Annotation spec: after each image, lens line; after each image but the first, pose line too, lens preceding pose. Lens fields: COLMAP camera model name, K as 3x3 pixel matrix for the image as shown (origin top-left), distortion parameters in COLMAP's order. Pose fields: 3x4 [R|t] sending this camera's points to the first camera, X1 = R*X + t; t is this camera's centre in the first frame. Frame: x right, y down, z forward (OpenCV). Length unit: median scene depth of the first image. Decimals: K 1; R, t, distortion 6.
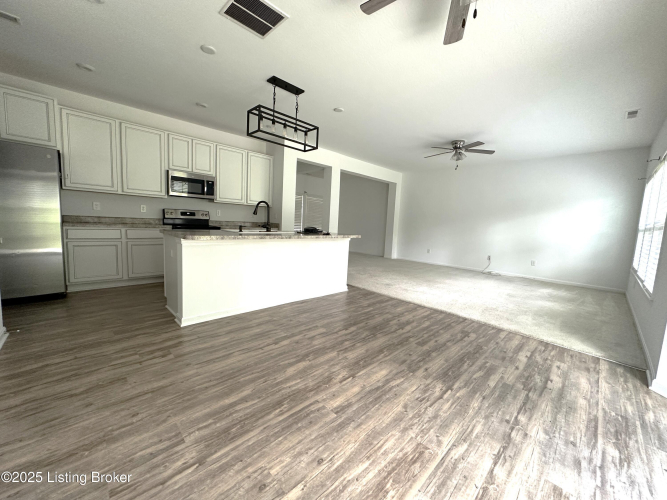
lens RADIAL K [[265.1, 0, 333.9], [0, 265.1, 250.6], [0, 0, 1]] dist [-0.001842, 0.000298]
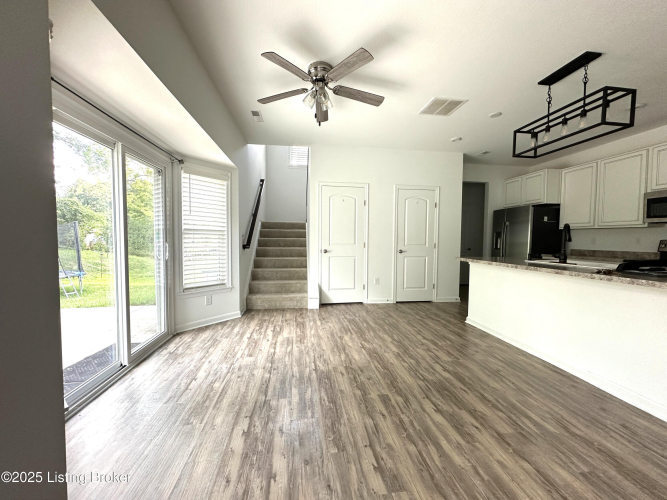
lens RADIAL K [[265.1, 0, 333.1], [0, 265.1, 250.2], [0, 0, 1]] dist [-0.001842, 0.000298]
pose [[-0.595511, -0.020898, -0.803075, 1.006940], [-0.128184, 0.989325, 0.069309, -0.102687], [0.793054, 0.144216, -0.591833, 1.232169]]
